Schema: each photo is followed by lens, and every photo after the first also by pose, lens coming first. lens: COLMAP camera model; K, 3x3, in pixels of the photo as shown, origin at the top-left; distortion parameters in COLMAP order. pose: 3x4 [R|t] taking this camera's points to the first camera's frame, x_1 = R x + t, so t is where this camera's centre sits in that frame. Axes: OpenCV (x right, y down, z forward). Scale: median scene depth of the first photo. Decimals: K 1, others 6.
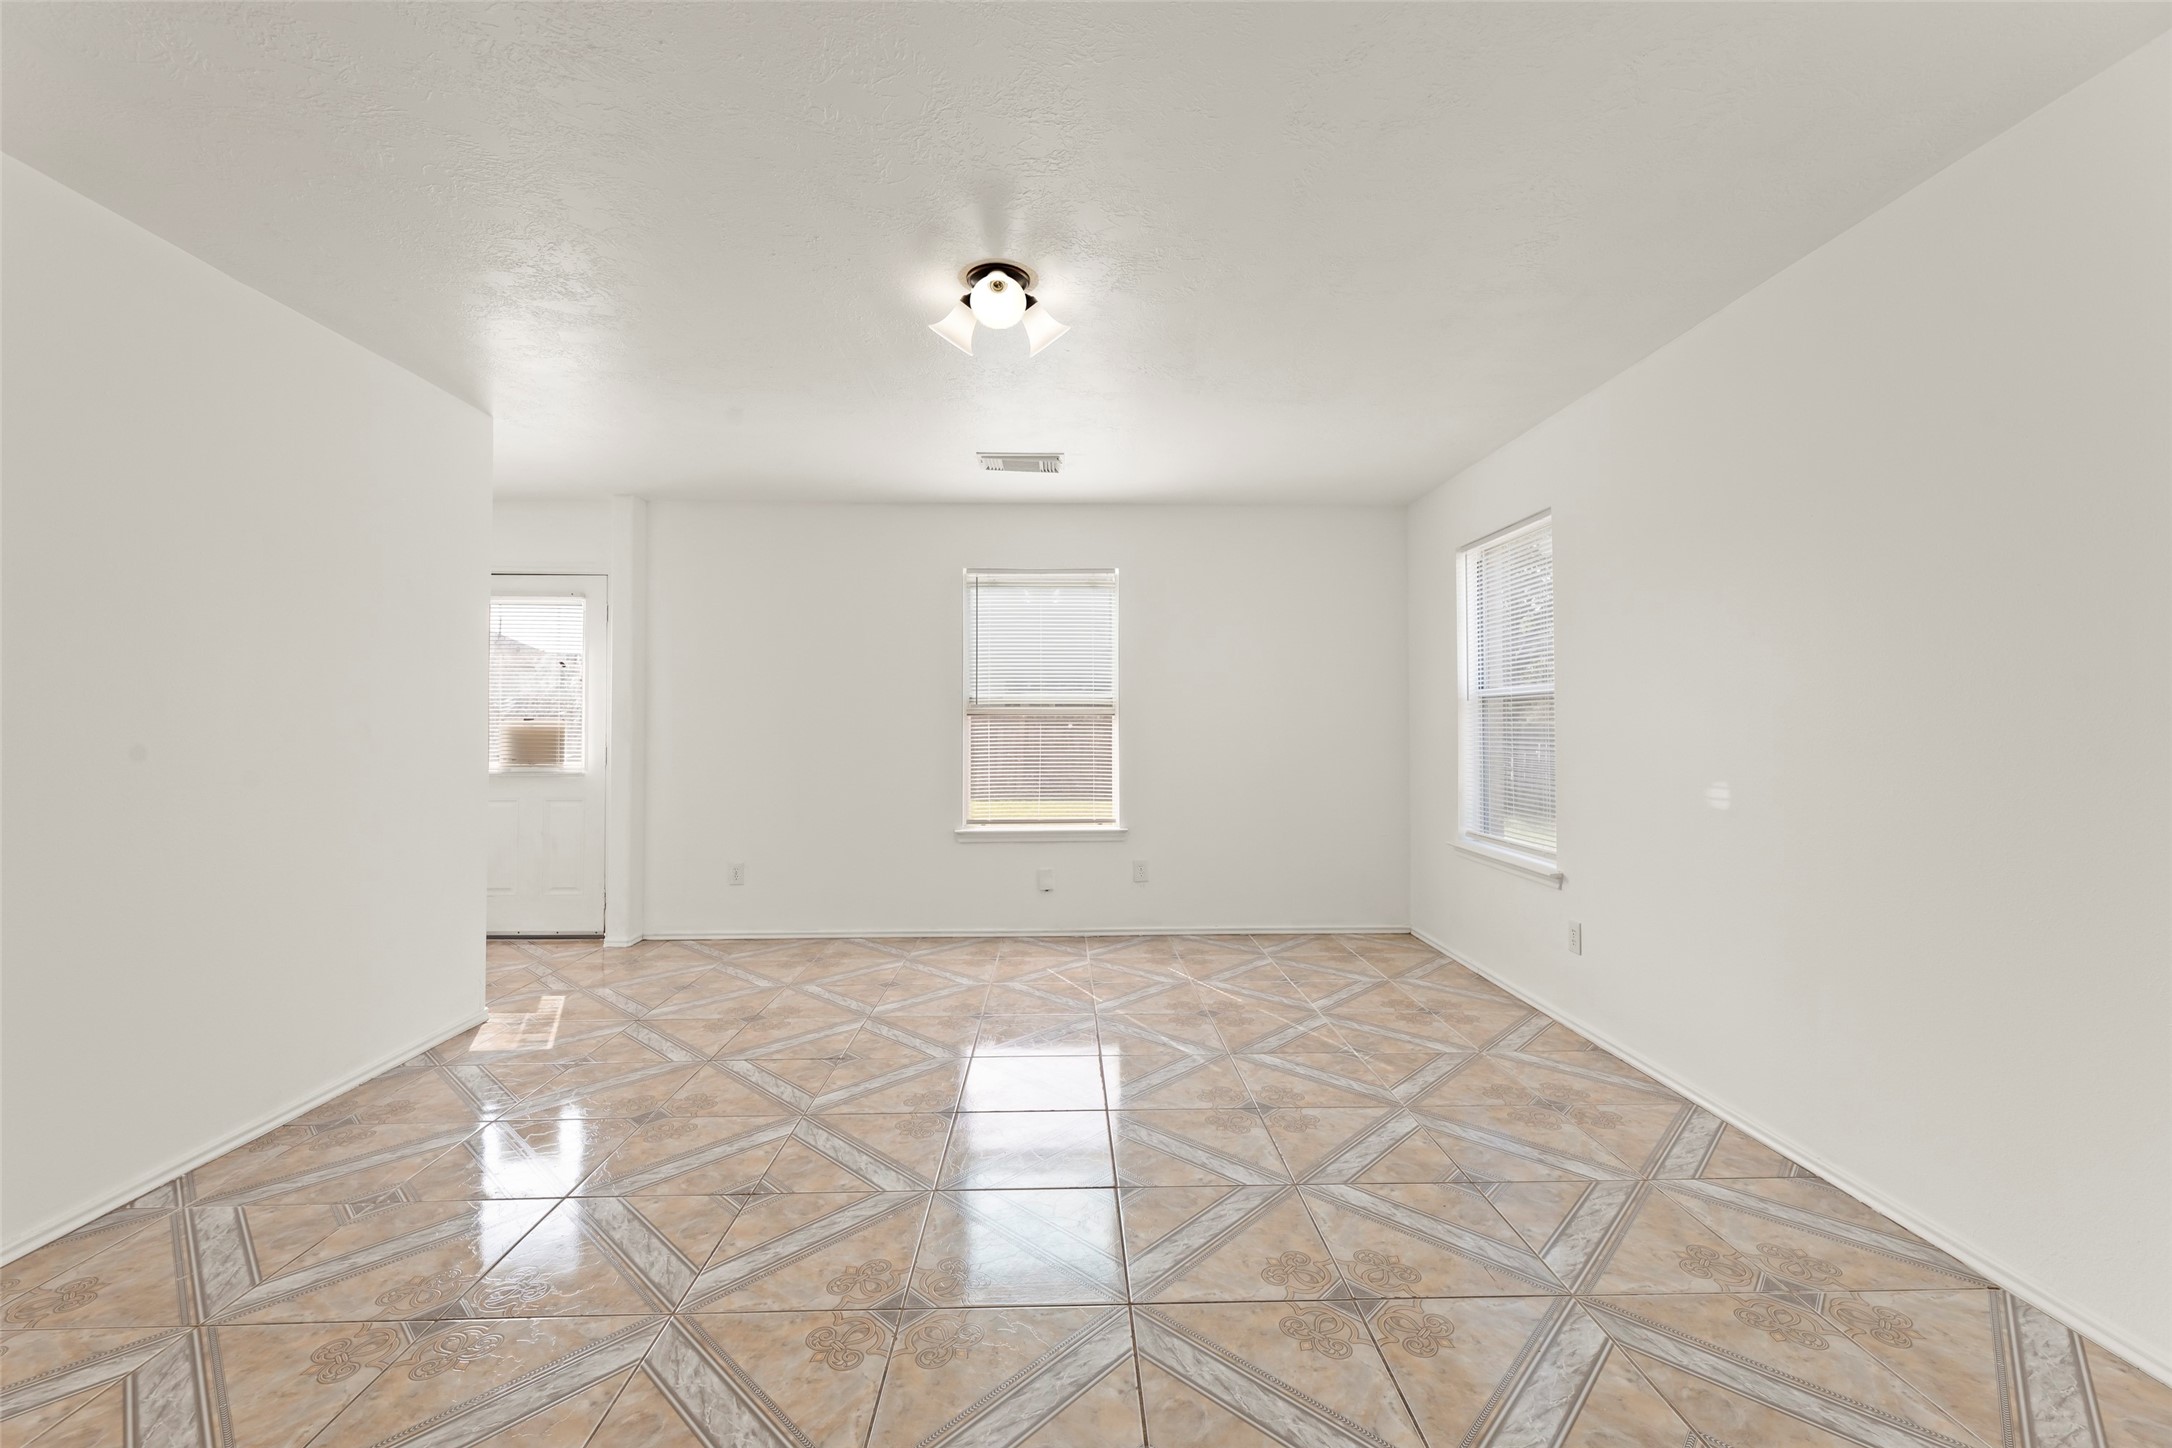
lens RADIAL K [[895.2, 0, 1105.4], [0, 895.2, 712.4], [0, 0, 1]] dist [0.001220, -0.000650]
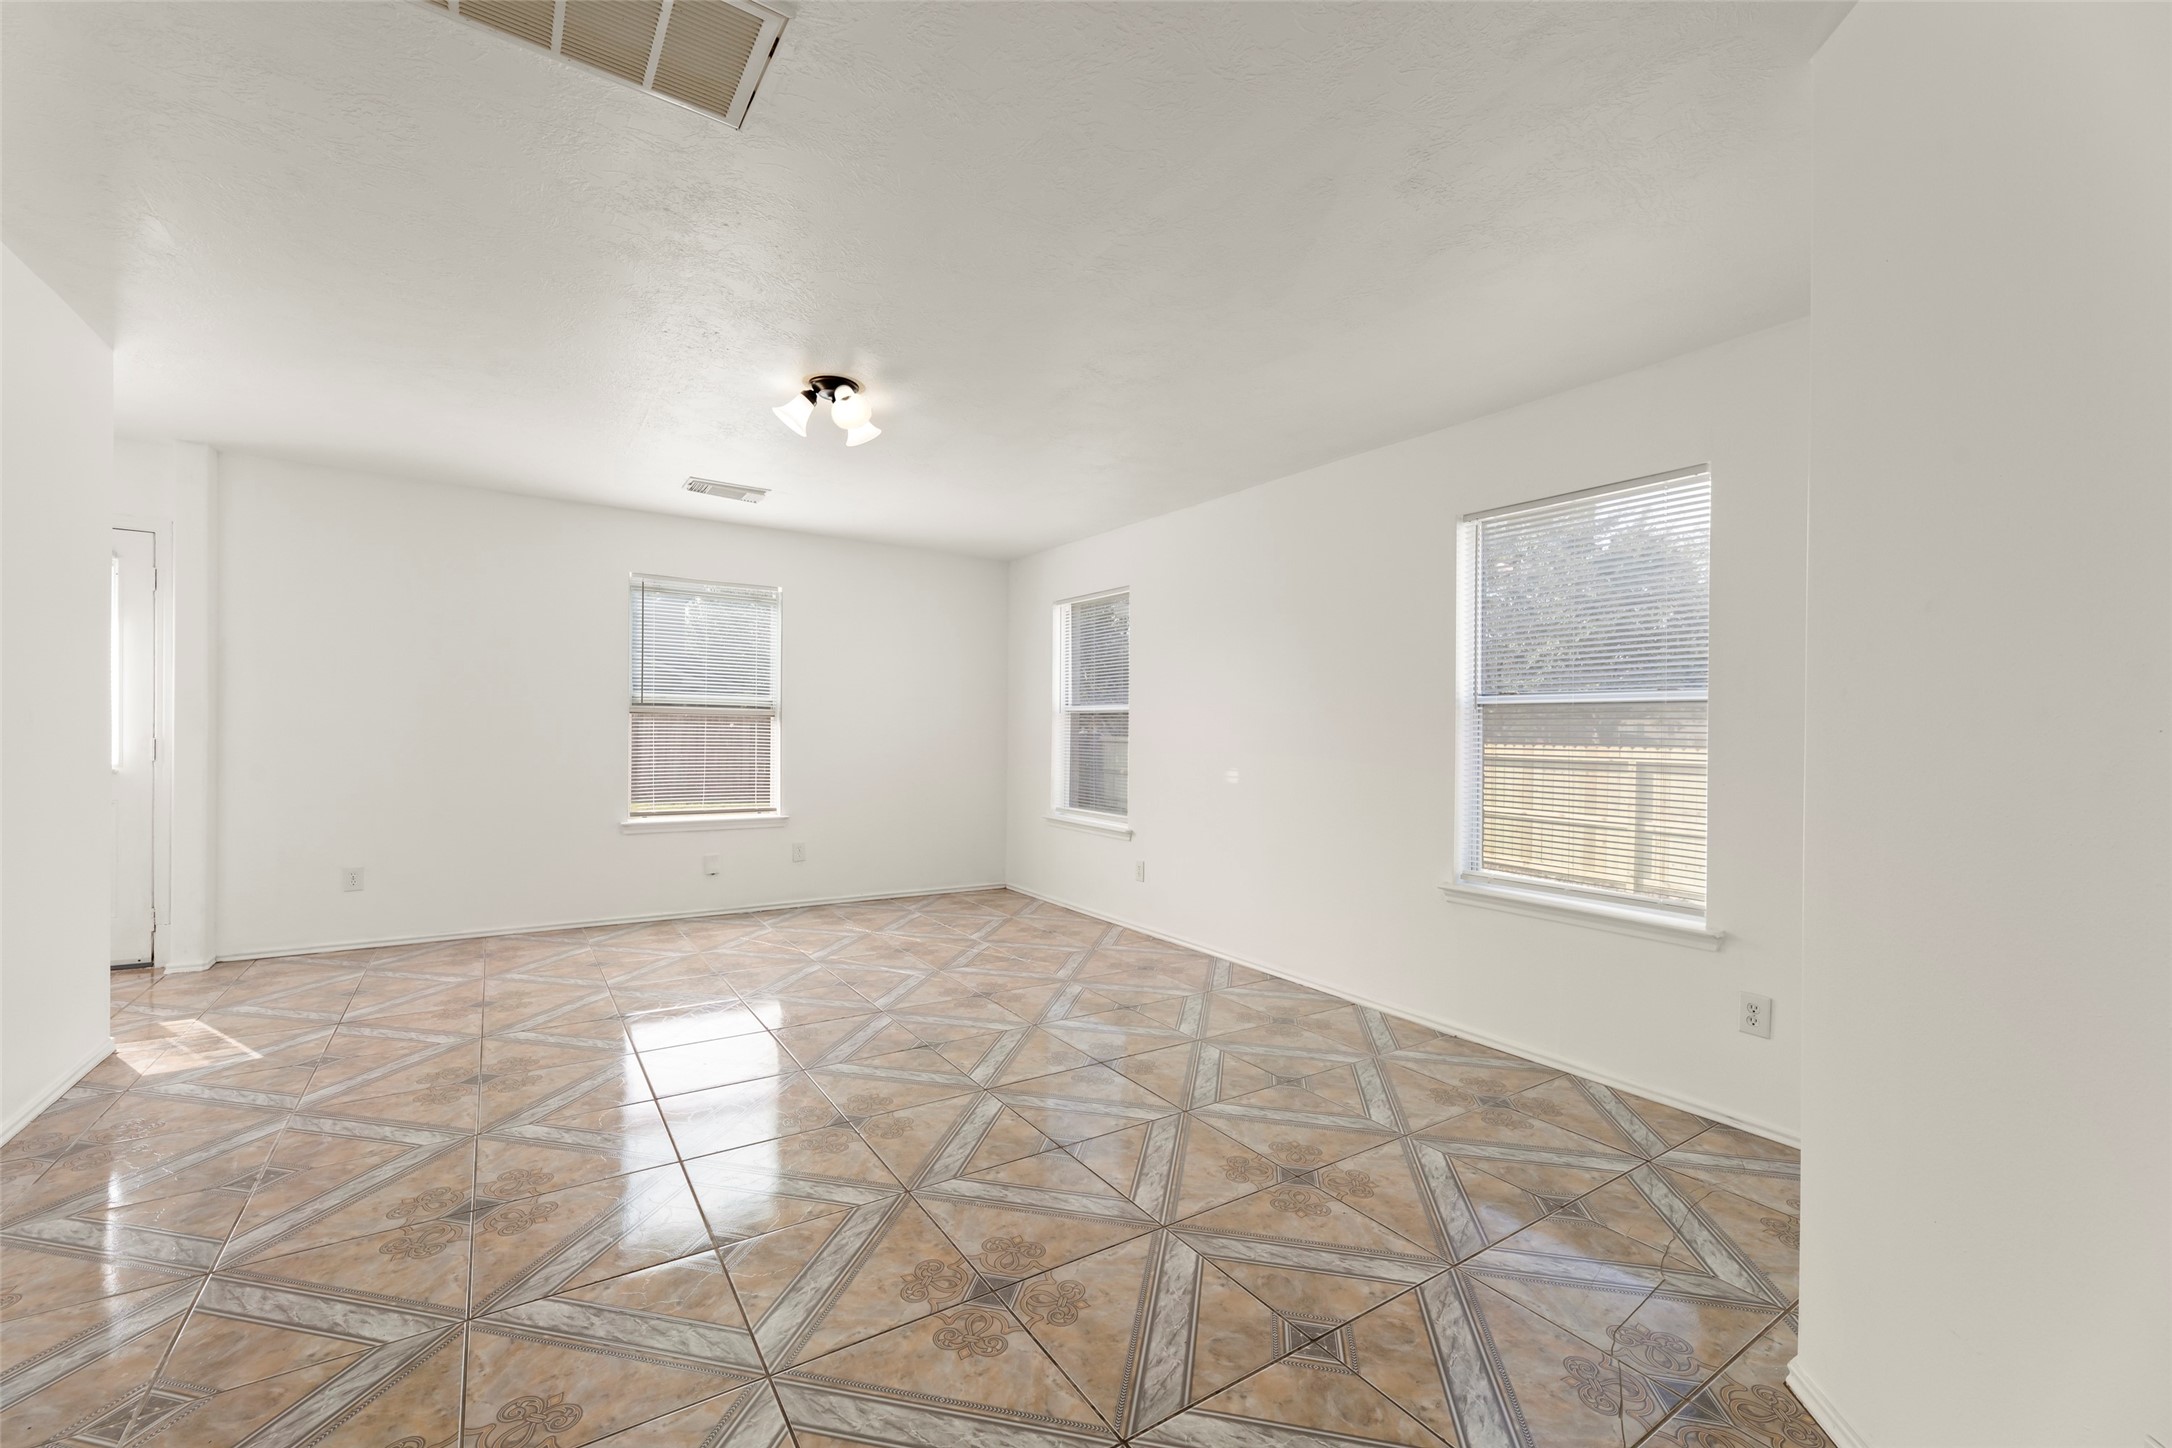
lens RADIAL K [[895.2, 0, 1074.5], [0, 895.2, 727.1], [0, 0, 1]] dist [0.001220, -0.000650]
pose [[0.849812, 0.019818, 0.526714, -0.539822], [-0.027835, 0.999586, 0.007300, -0.005358], [-0.526351, -0.020865, 0.850011, -0.338682]]
